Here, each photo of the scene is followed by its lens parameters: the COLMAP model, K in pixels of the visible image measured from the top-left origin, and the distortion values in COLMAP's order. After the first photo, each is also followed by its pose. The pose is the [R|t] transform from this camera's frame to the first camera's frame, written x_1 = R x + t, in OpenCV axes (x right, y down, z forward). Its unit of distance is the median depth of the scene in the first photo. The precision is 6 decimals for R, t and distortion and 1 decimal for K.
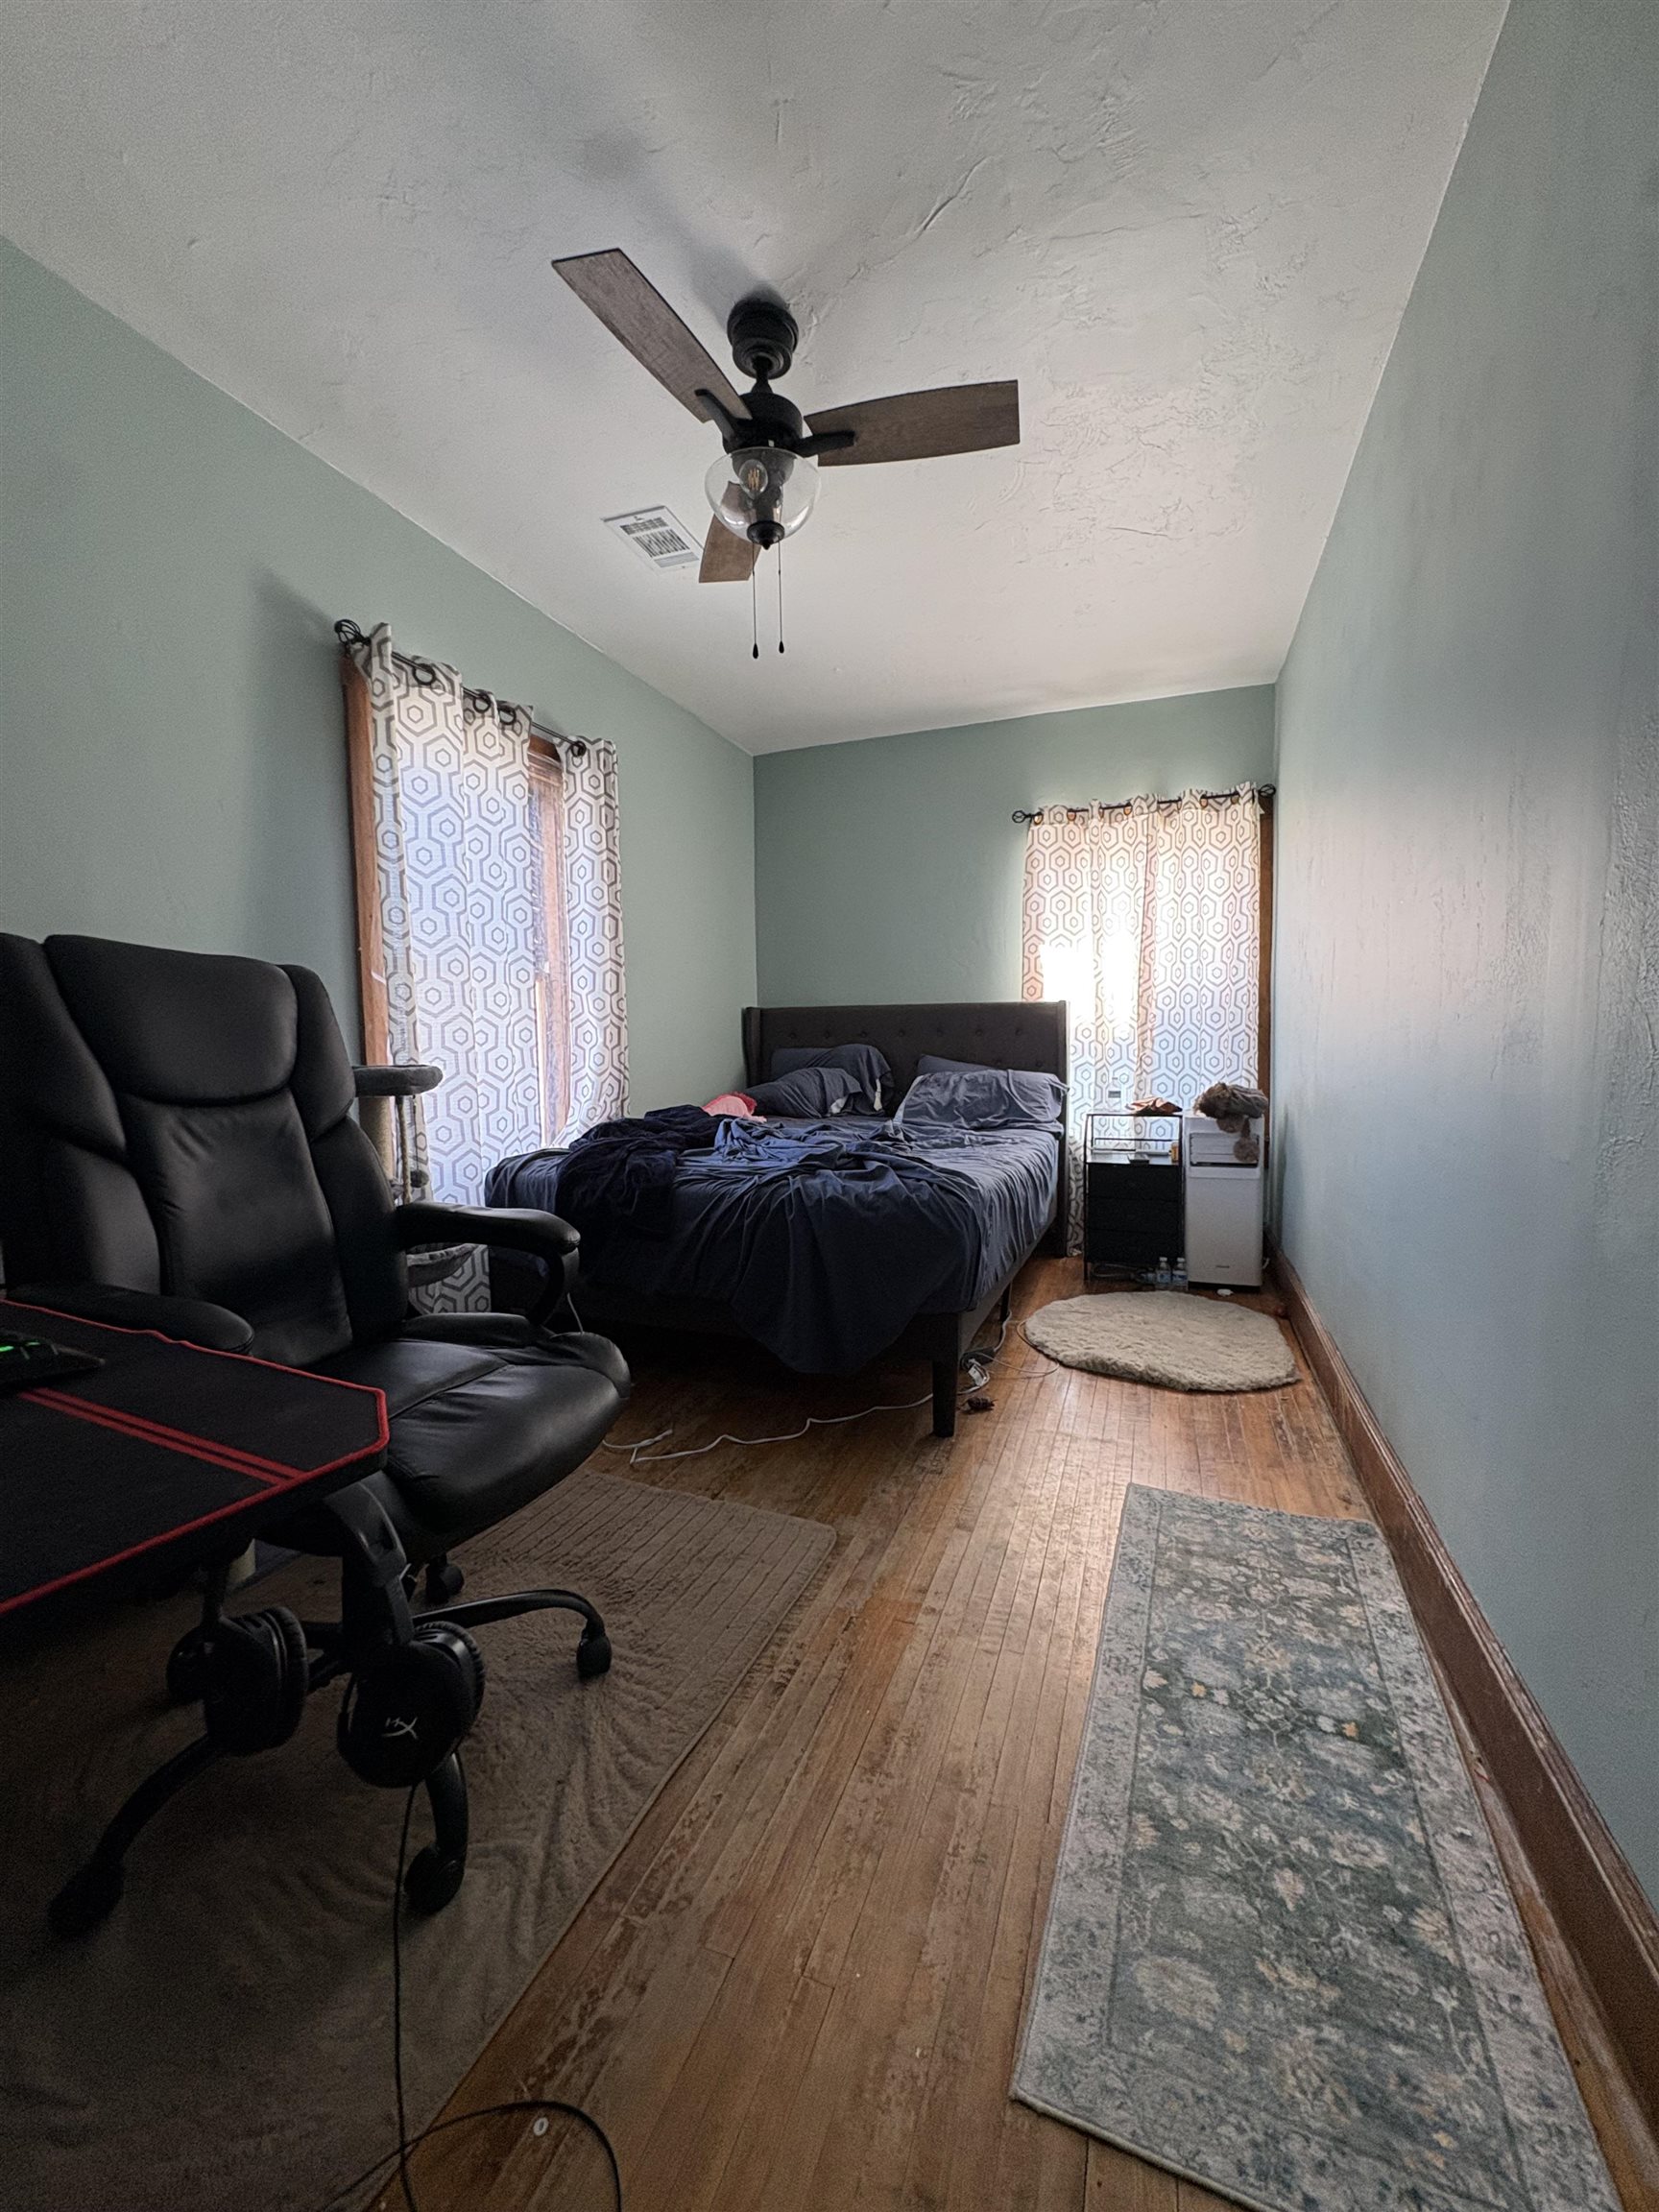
lens RADIAL K [[883.3, 0, 826.4], [0, 883.3, 1099.6], [0, 0, 1]] dist [0.002686, -0.000046]
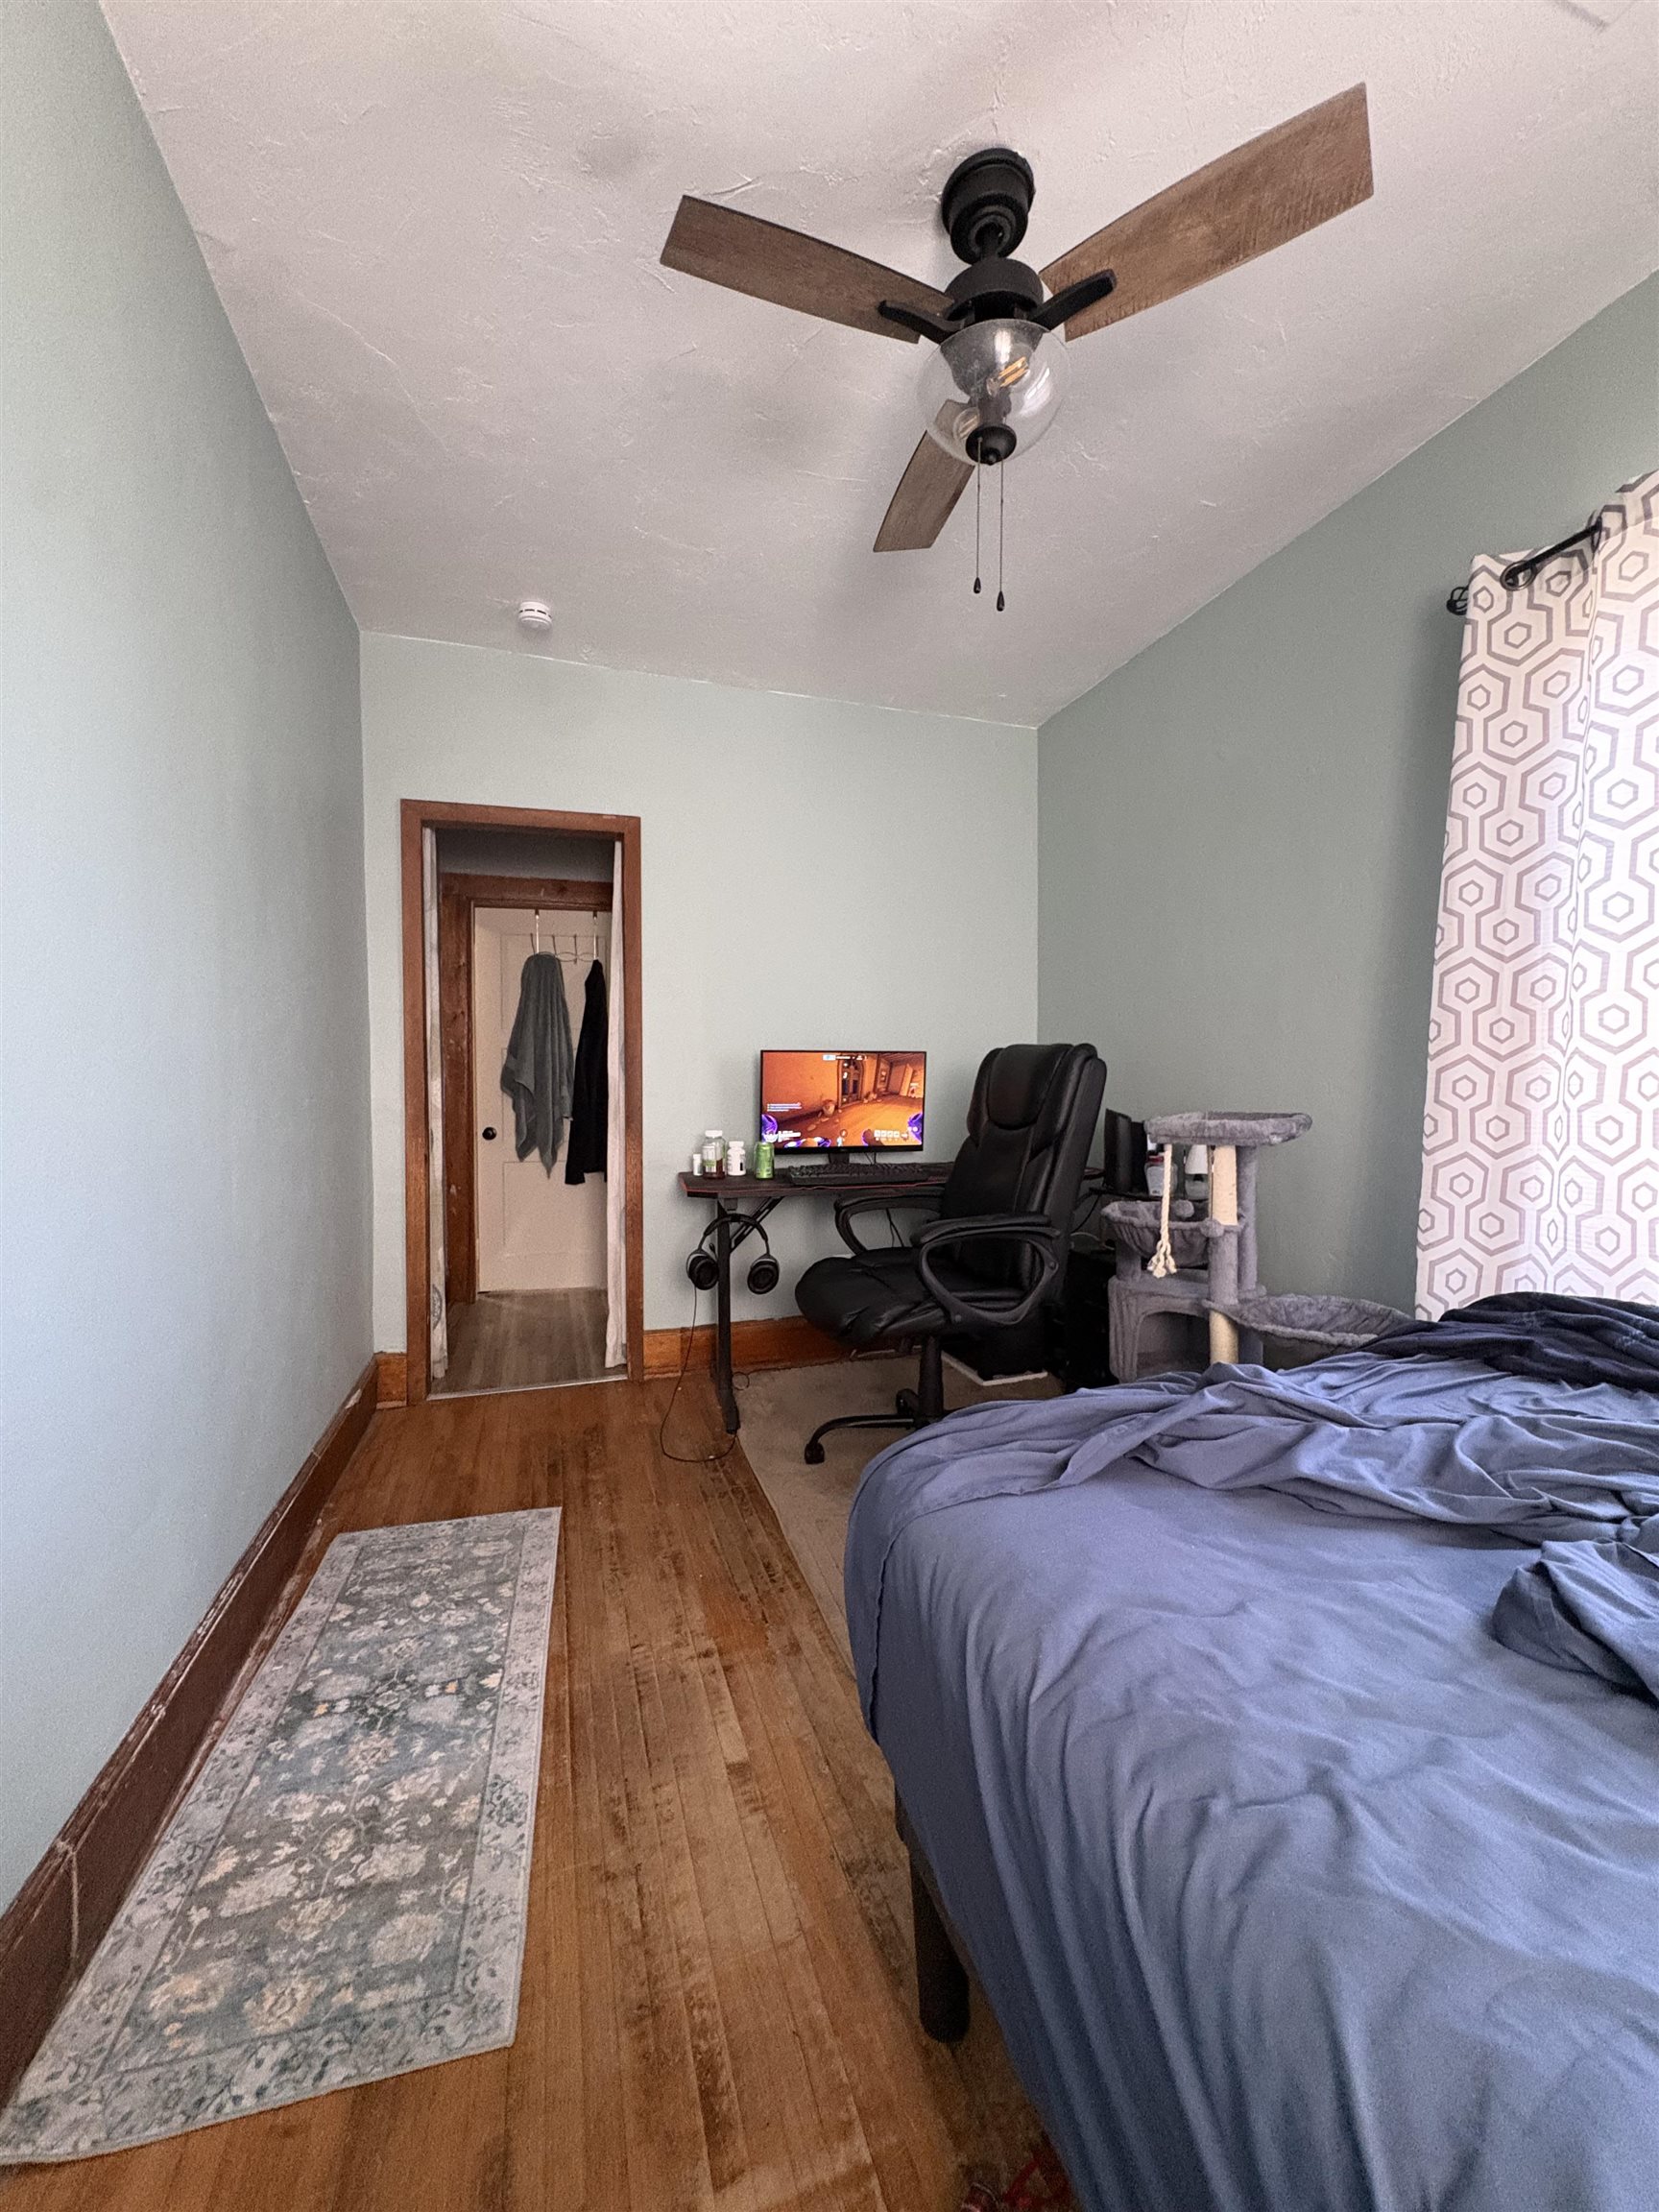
lens RADIAL K [[883.3, 0, 827.6], [0, 883.3, 1095.9], [0, 0, 1]] dist [0.002686, -0.000046]
pose [[-0.785326, 0.026460, -0.618516, 0.697615], [-0.026509, 0.996733, 0.076299, -0.170115], [0.618514, 0.076315, -0.782059, 2.046711]]
